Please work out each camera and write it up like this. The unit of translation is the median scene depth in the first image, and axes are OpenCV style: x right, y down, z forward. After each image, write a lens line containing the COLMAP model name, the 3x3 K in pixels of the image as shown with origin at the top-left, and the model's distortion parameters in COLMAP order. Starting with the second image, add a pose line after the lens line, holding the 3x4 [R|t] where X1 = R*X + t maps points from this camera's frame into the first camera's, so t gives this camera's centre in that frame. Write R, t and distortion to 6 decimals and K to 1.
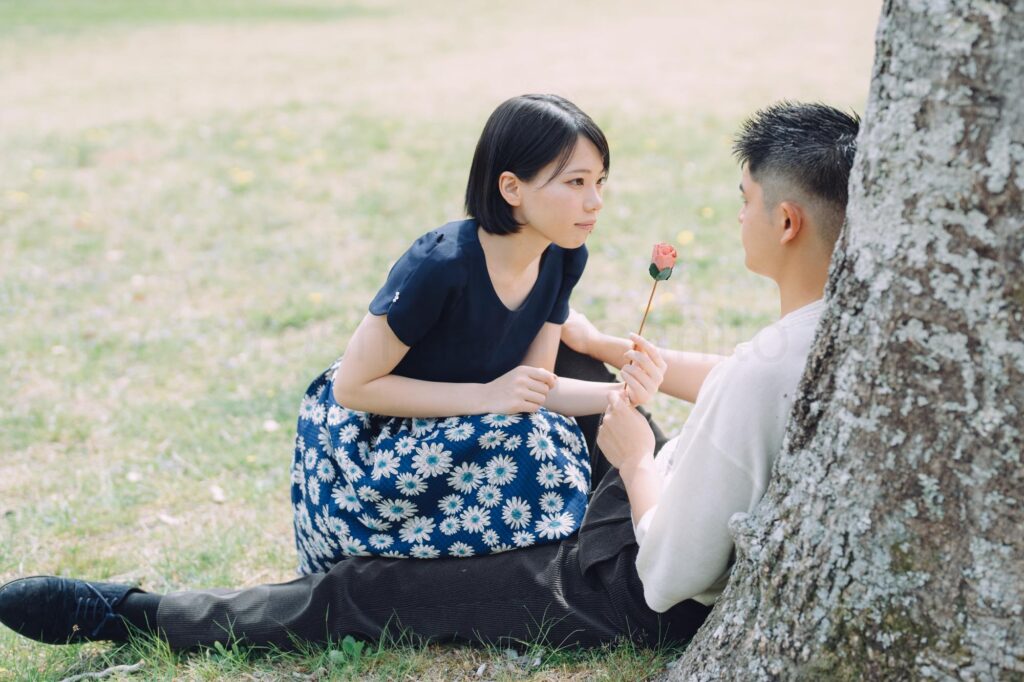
lens RADIAL K [[1861.1, 0, 513.7], [0, 1861.1, 335.3], [0, 0, 1]] dist [-0.060824, 0.000000]
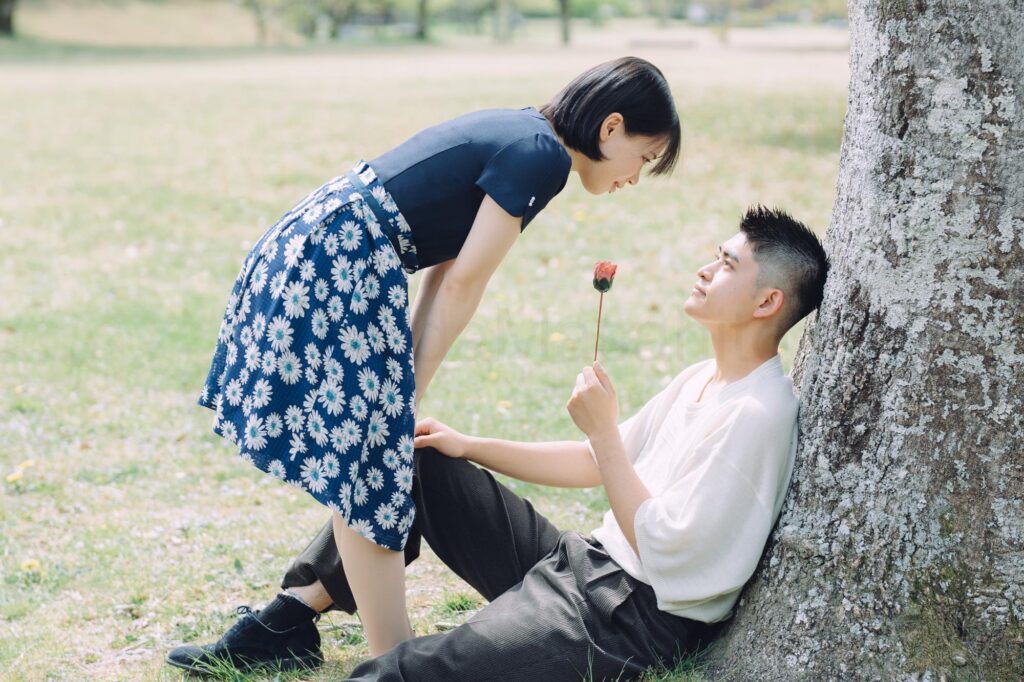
lens RADIAL K [[2490.9, 0, 504.8], [0, 2490.9, 290.5], [0, 0, 1]] dist [-0.106510, 0.000000]
pose [[0.753689, -0.070452, 0.653444, -1.260672], [0.149476, 0.986557, -0.066040, 0.021716], [-0.640008, 0.147448, 0.754089, -0.211443]]
